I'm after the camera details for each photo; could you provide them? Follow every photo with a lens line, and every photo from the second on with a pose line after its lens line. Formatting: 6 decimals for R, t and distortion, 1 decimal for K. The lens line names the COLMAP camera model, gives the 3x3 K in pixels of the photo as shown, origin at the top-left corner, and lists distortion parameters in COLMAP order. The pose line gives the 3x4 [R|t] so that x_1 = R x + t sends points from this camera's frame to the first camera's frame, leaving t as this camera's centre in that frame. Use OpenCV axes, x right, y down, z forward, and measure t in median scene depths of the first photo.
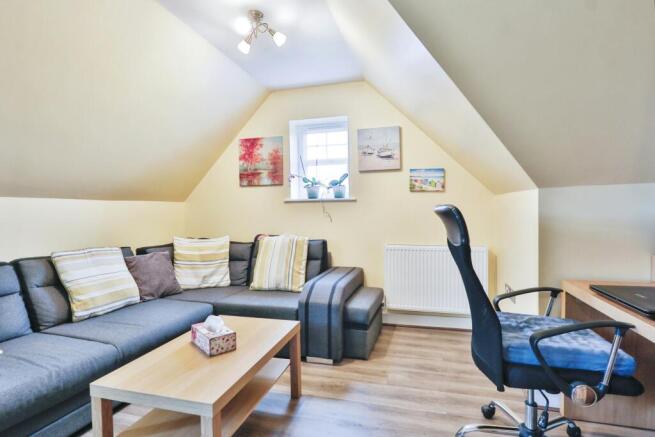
lens RADIAL K [[343.0, 0, 328.0], [0, 343.0, 210.6], [0, 0, 1]] dist [-0.000906, 0.000054]
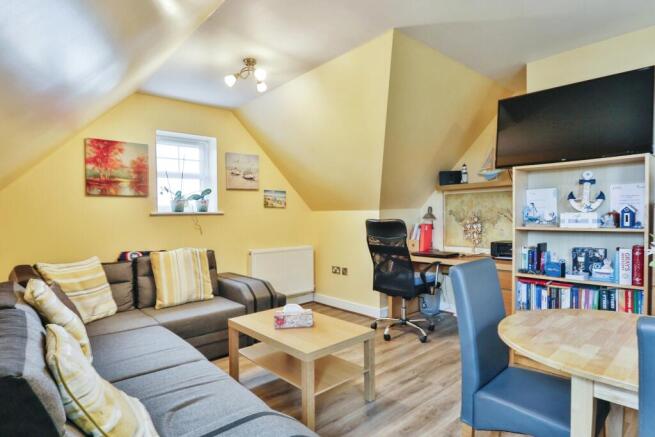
lens RADIAL K [[359.6, 0, 327.5], [0, 359.6, 218.5], [0, 0, 1]] dist [0.000556, 0.000171]
pose [[0.534241, -0.006371, 0.845308, -0.703483], [0.013732, 0.999905, -0.001143, -0.007771], [-0.845221, 0.012218, 0.534277, 0.068120]]
